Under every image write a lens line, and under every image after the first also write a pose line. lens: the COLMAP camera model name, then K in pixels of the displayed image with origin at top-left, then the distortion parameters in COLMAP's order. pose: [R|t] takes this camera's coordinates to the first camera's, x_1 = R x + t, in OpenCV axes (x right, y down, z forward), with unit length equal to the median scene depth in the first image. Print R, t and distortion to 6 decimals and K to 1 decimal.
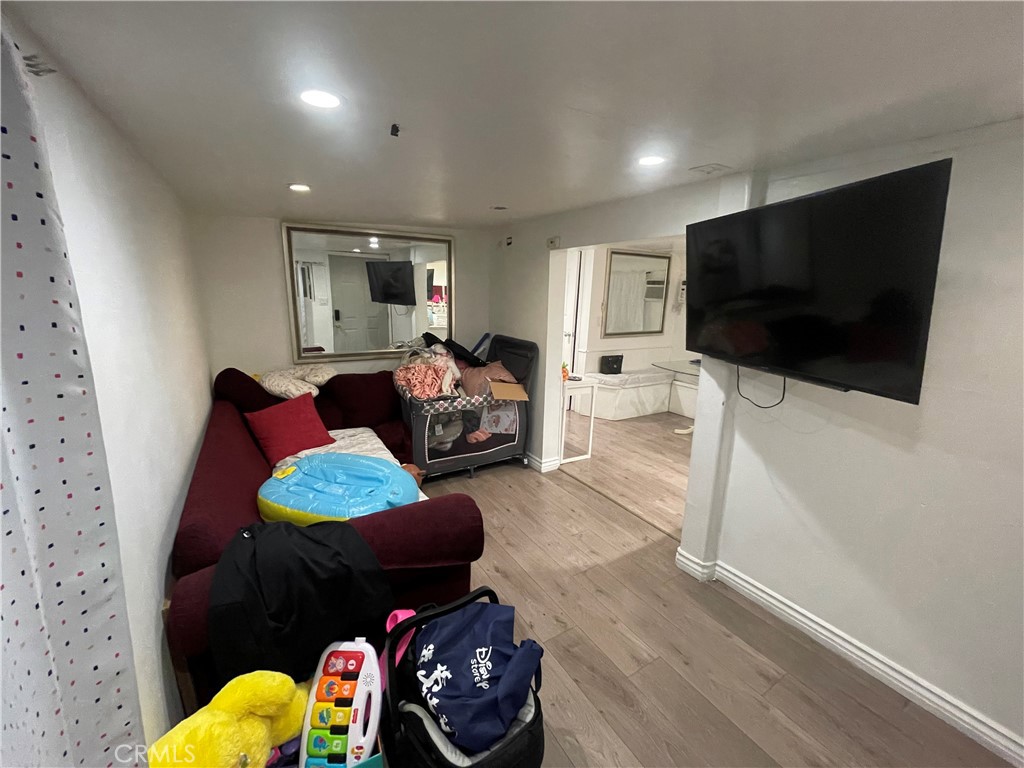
lens RADIAL K [[418.9, 0, 512.0], [0, 418.9, 384.0], [0, 0, 1]] dist [-0.000276, 0.000027]
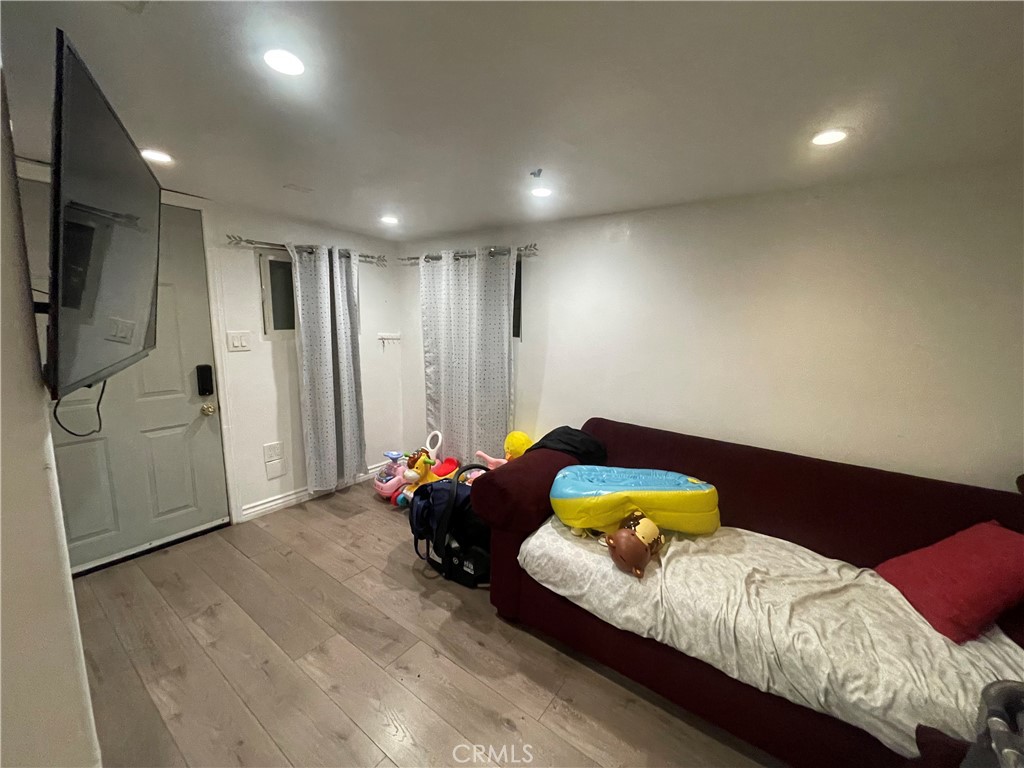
lens RADIAL K [[418.9, 0, 512.0], [0, 418.9, 384.0], [0, 0, 1]] dist [-0.000276, 0.000027]
pose [[-0.921977, 0.018829, -0.386788, 0.256667], [-0.128521, 0.927326, 0.351495, -0.321988], [0.365296, 0.373781, -0.852553, 1.768751]]
